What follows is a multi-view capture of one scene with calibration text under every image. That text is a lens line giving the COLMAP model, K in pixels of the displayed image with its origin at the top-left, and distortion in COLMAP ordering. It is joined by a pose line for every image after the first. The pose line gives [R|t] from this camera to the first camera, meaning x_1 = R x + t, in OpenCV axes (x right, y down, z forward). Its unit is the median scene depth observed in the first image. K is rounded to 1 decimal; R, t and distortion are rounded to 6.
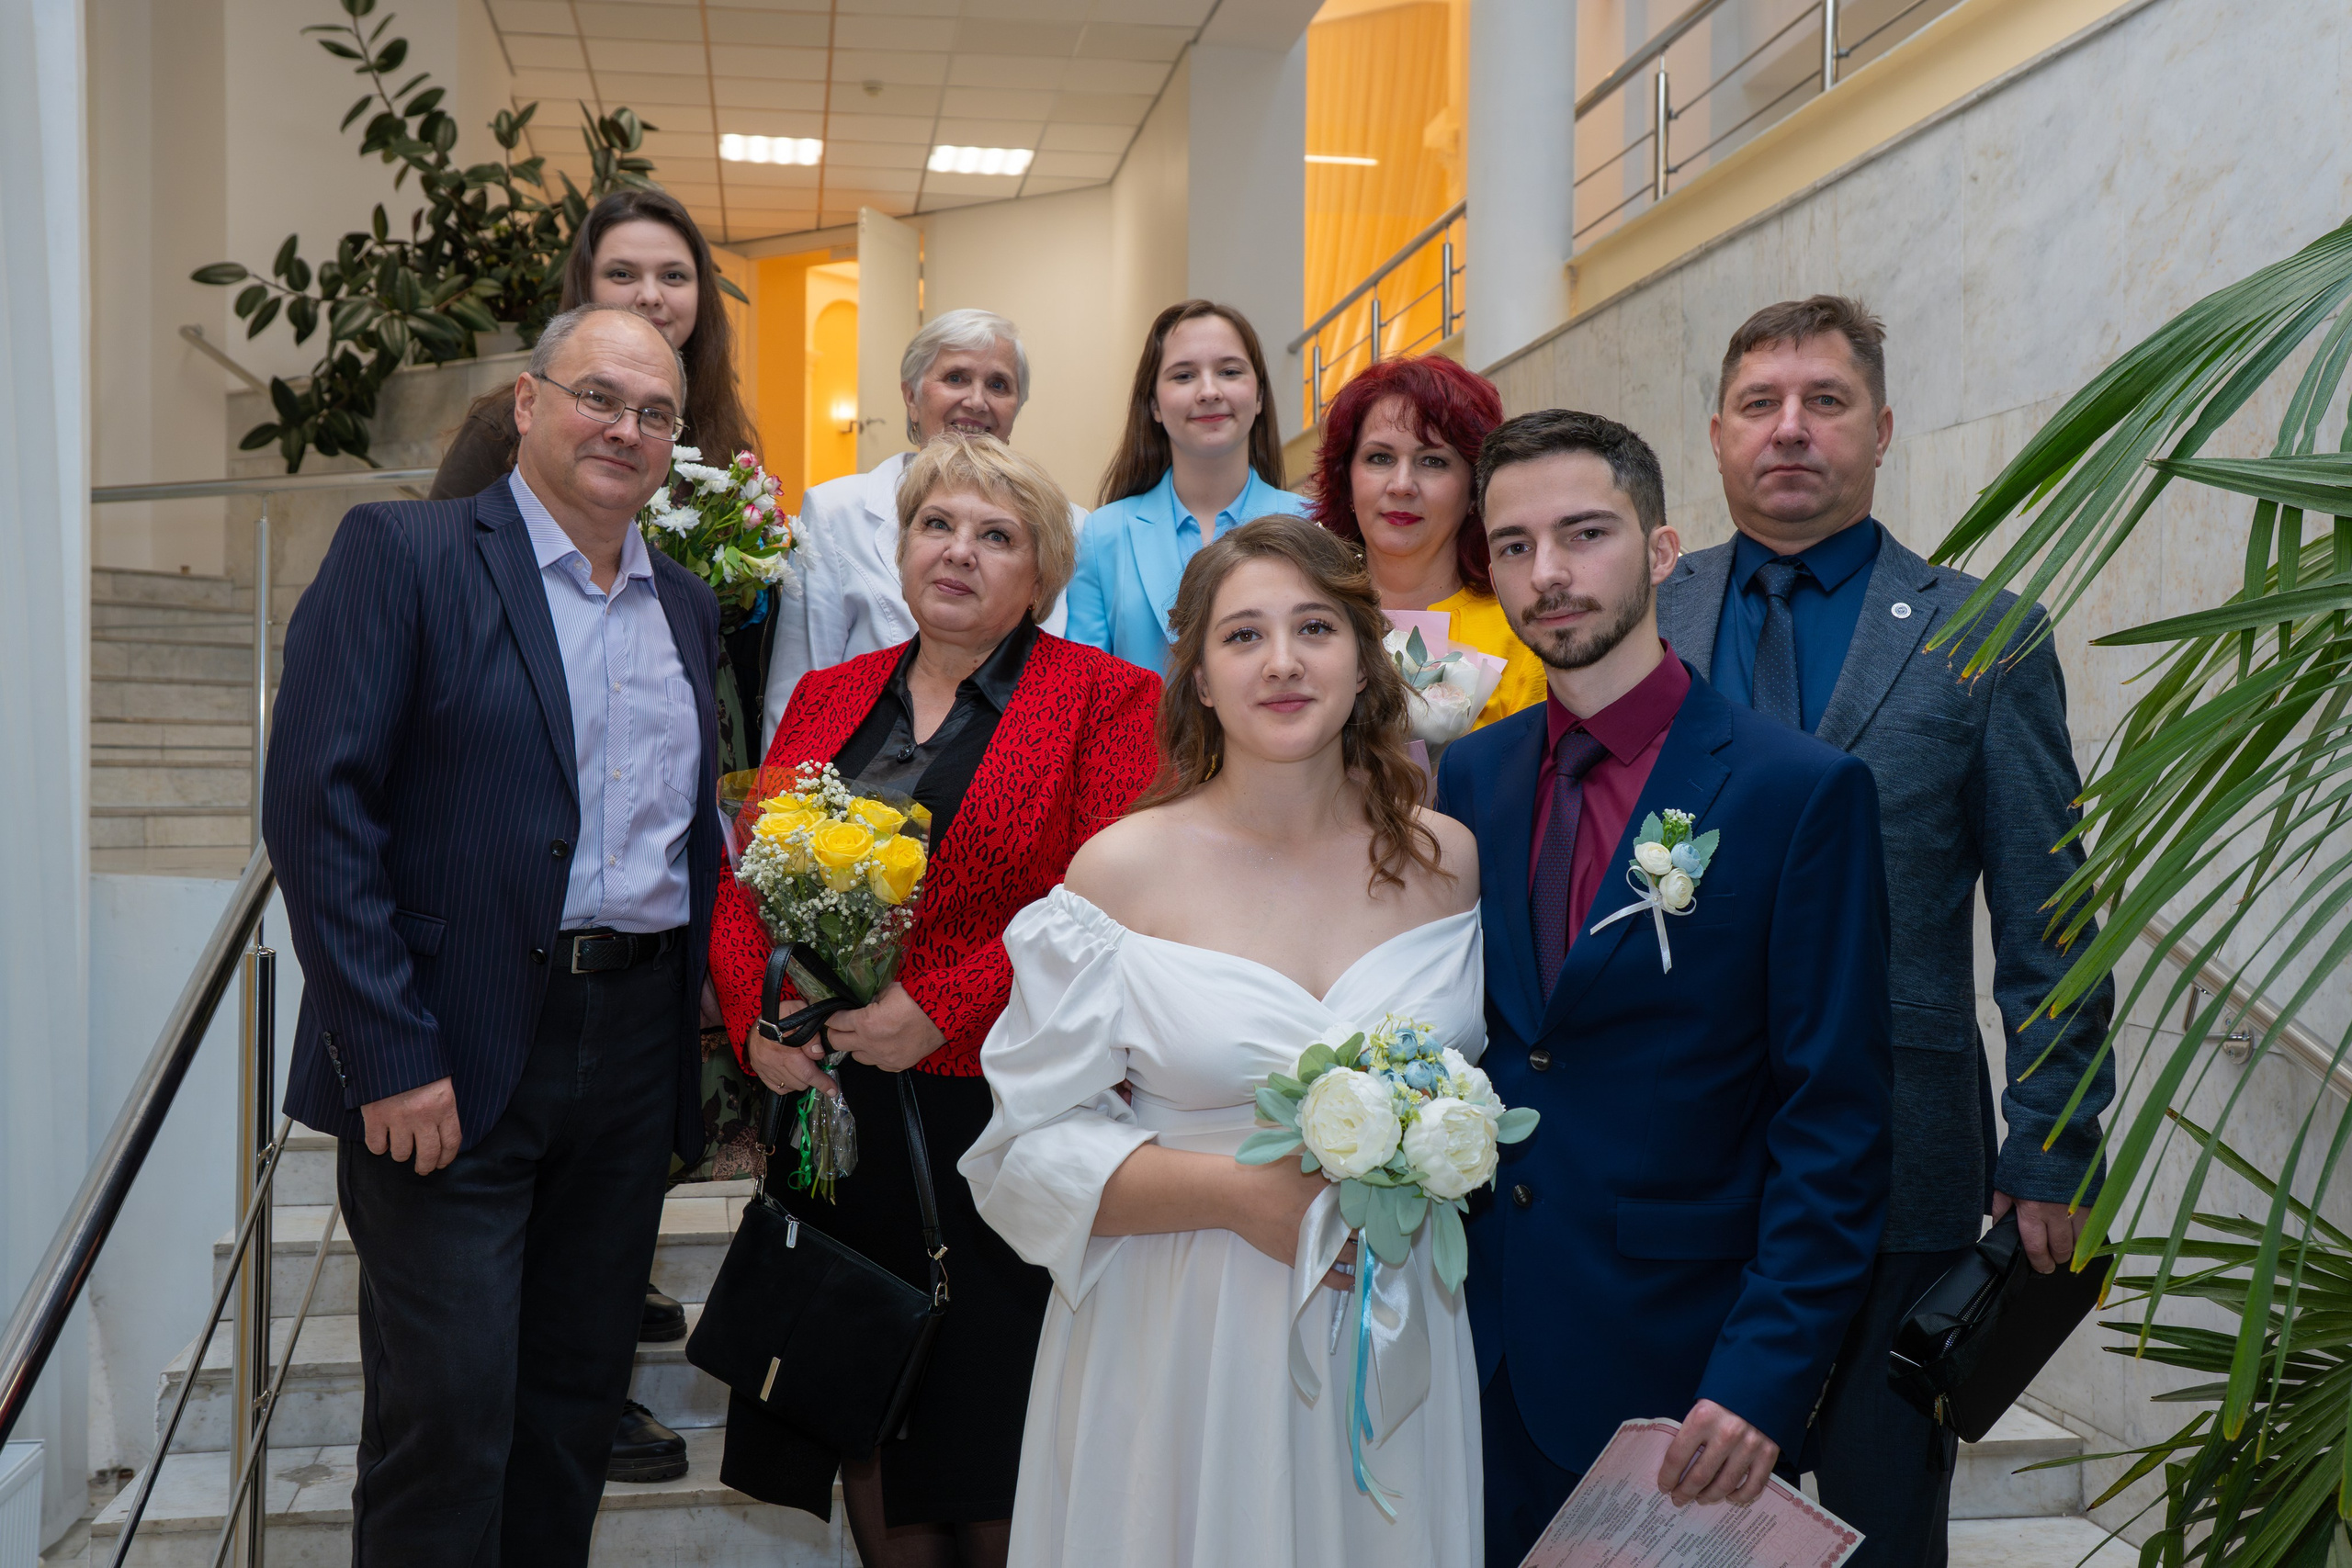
lens RADIAL K [[2481.7, 0, 1177.9], [0, 2481.7, 785.3], [0, 0, 1]] dist [0.011724, 0.000000]
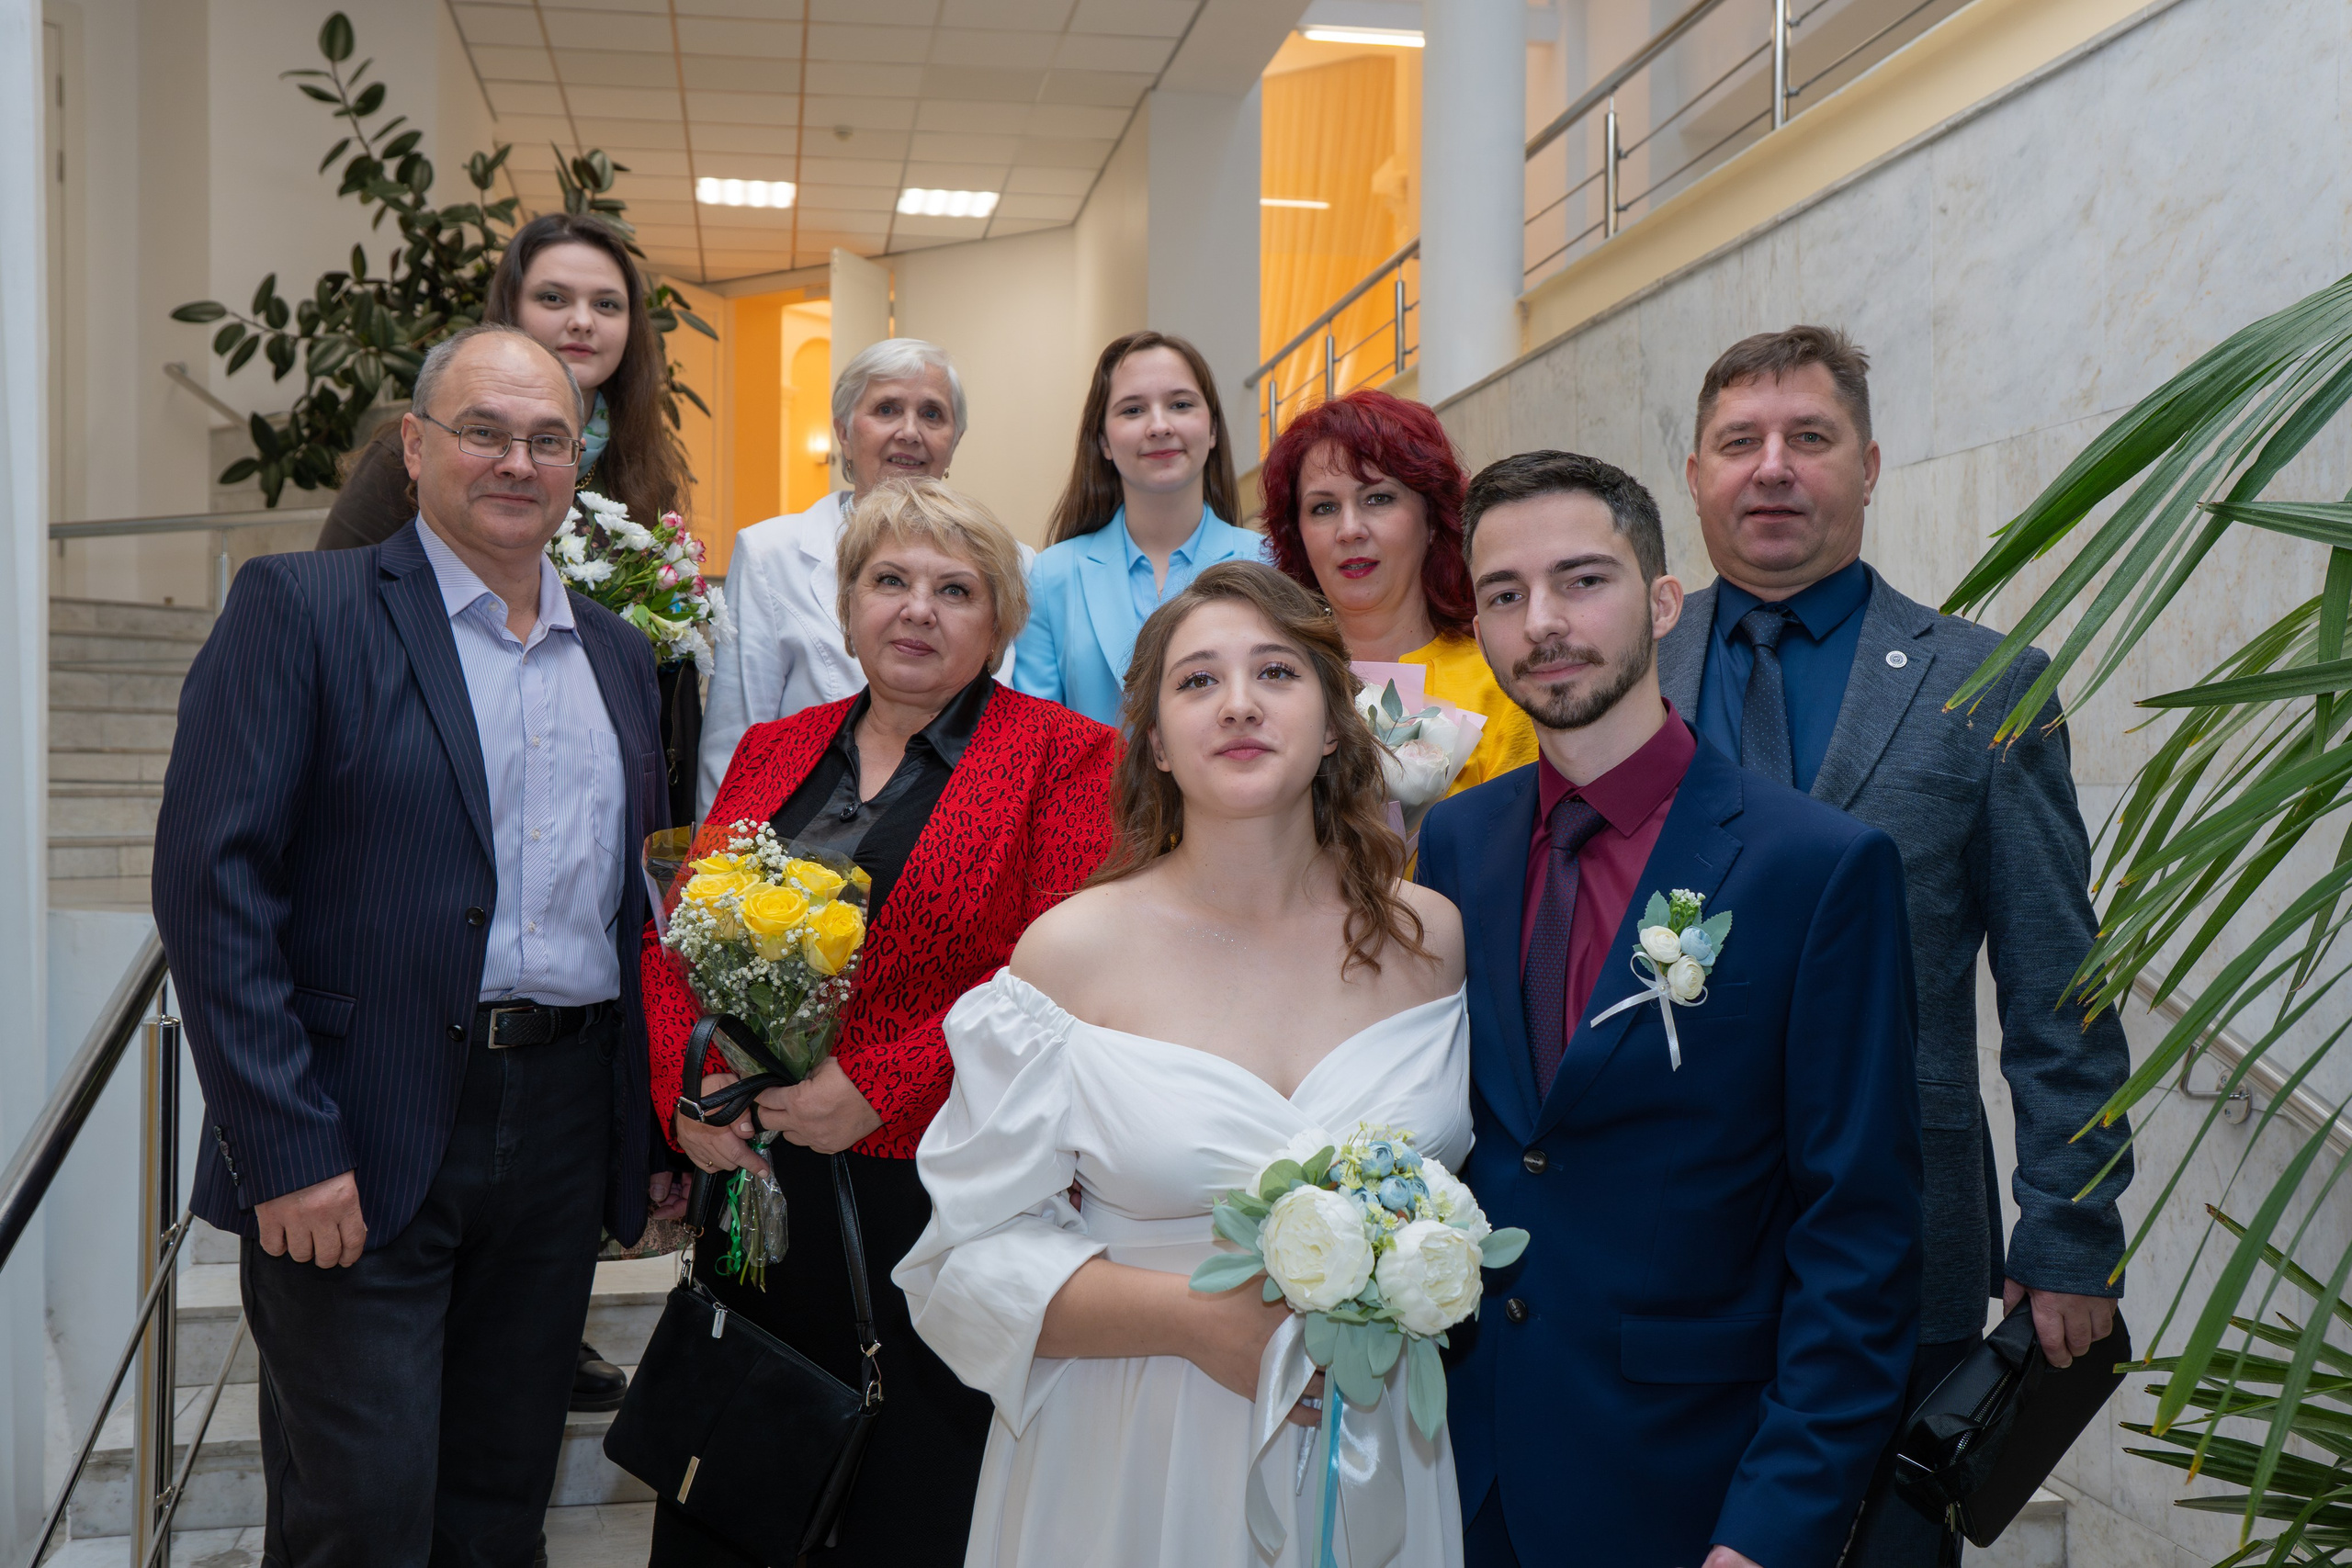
lens RADIAL K [[2331.3, 0, 1181.6], [0, 2331.3, 781.9], [0, 0, 1]] dist [-0.027794, 0.000000]
pose [[0.999844, -0.002657, 0.017458, 0.002817], [0.002748, 0.999983, -0.005224, -0.018964], [-0.017444, 0.005272, 0.999834, 0.120591]]
